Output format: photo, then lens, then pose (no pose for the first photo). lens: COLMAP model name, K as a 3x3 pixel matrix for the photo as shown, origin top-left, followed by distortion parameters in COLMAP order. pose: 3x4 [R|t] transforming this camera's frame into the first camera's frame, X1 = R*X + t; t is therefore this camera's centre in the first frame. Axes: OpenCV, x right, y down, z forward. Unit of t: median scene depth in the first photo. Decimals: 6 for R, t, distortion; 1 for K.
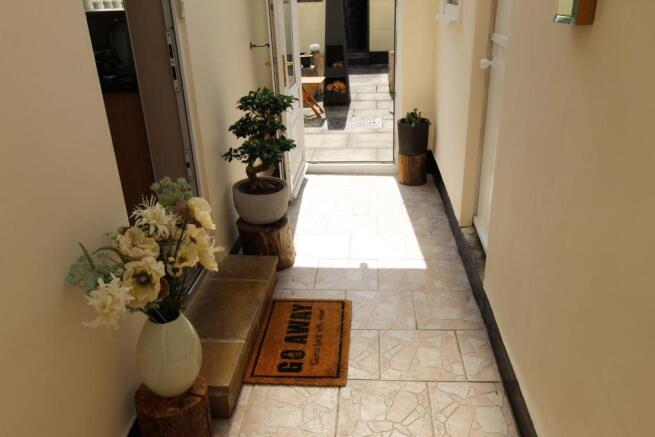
lens RADIAL K [[512.0, 0, 326.7], [0, 512.0, 214.4], [0, 0, 1]] dist [0.005873, -0.002129]
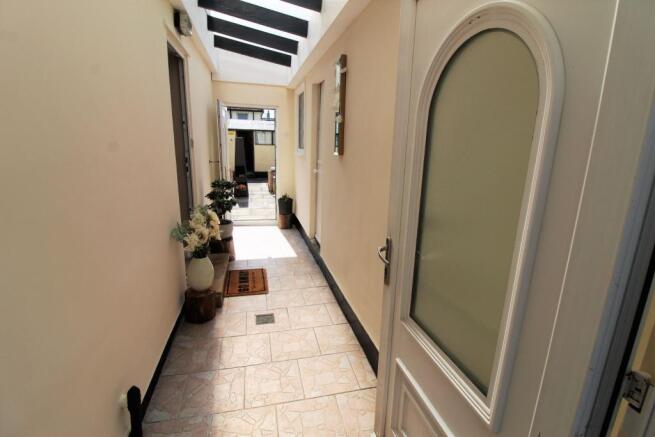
lens RADIAL K [[311.7, 0, 331.2], [0, 311.7, 215.6], [0, 0, 1]] dist [-0.010479, -0.005855]
pose [[0.944147, -0.009876, 0.329376, -0.124267], [0.068231, 0.983748, -0.166087, 0.177452], [-0.322383, 0.179284, 0.929476, -0.408219]]
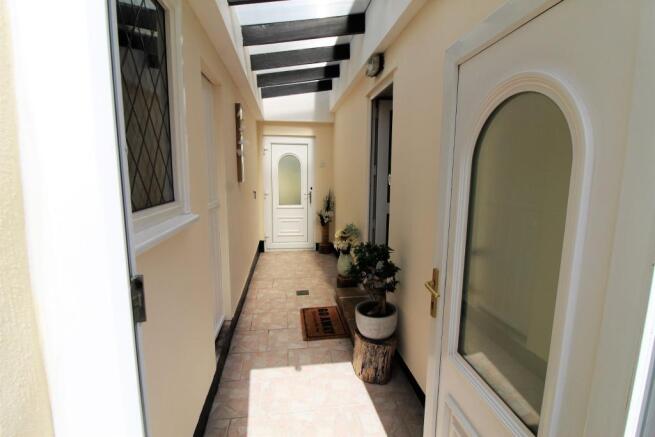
lens RADIAL K [[311.7, 0, 329.0], [0, 311.7, 217.6], [0, 0, 1]] dist [-0.010479, -0.005855]
pose [[-0.975549, 0.064473, -0.210113, 0.150138], [-0.059008, 0.844070, 0.532977, -0.706752], [0.211712, 0.532344, -0.819627, 1.577480]]
